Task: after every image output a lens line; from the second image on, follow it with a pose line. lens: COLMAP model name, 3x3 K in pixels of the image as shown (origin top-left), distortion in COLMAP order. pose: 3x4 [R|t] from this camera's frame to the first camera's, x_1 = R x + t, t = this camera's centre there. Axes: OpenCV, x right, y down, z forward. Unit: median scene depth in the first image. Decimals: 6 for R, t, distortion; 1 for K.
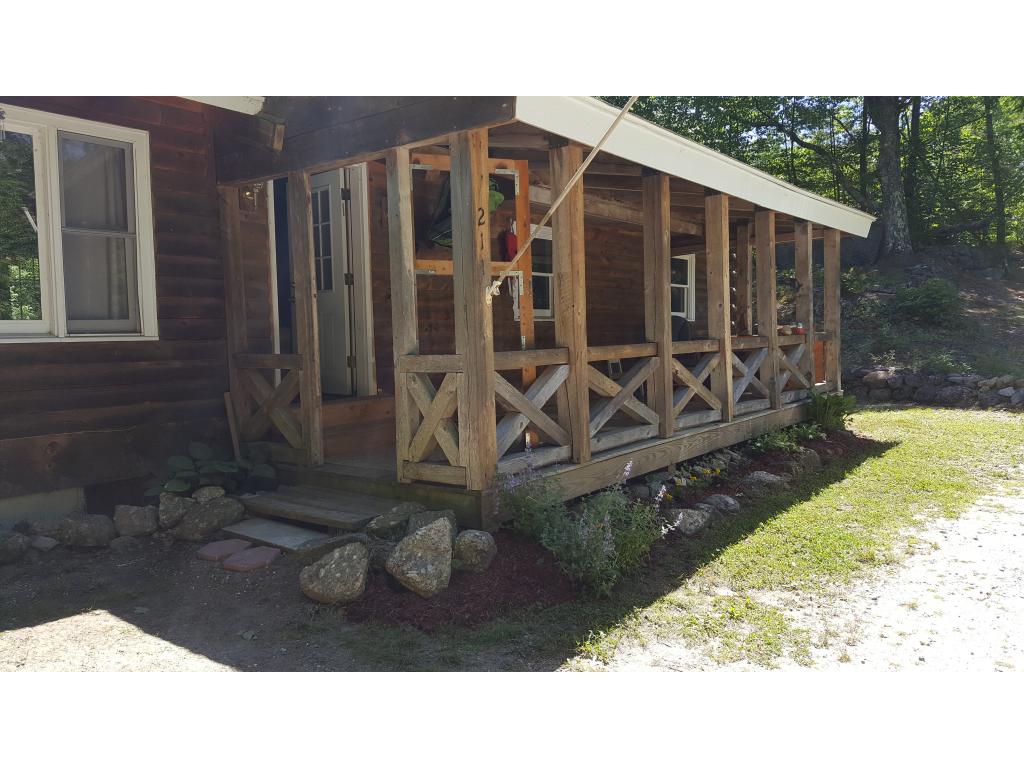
lens RADIAL K [[774.9, 0, 510.1], [0, 774.9, 383.8], [0, 0, 1]] dist [0.114732, -0.163901]
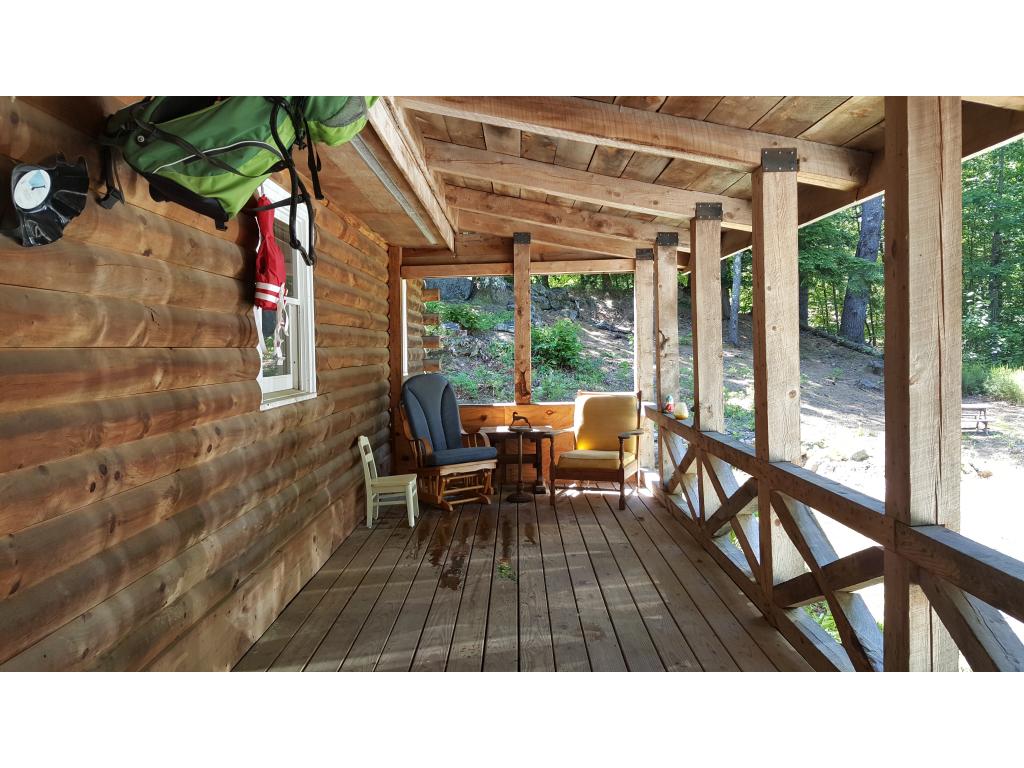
lens RADIAL K [[774.9, 0, 514.1], [0, 774.9, 380.8], [0, 0, 1]] dist [0.114732, -0.163901]
pose [[0.797769, -0.017406, 0.602712, -0.155355], [0.037989, 0.999048, -0.021431, -0.094252], [-0.601765, 0.039994, 0.797671, 0.658566]]
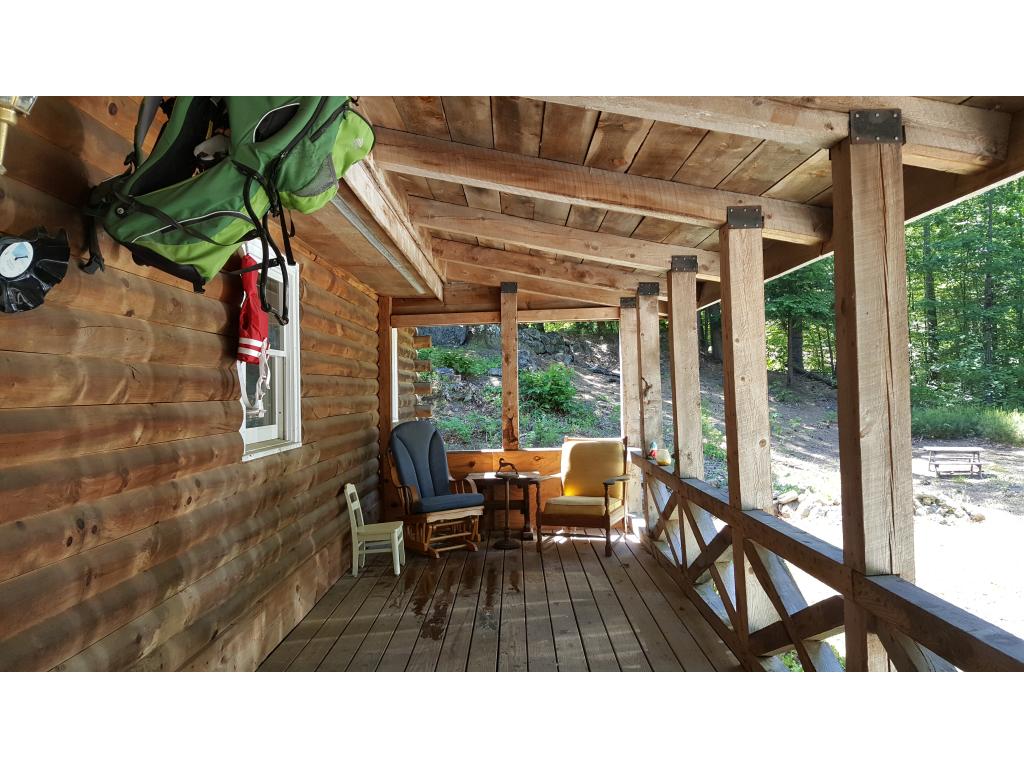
lens RADIAL K [[774.9, 0, 509.8], [0, 774.9, 382.6], [0, 0, 1]] dist [0.114732, -0.163901]
pose [[0.801368, 0.009651, 0.598094, -0.150724], [0.043060, 0.996345, -0.073772, -0.097955], [-0.596620, 0.084872, 0.798023, 0.641070]]
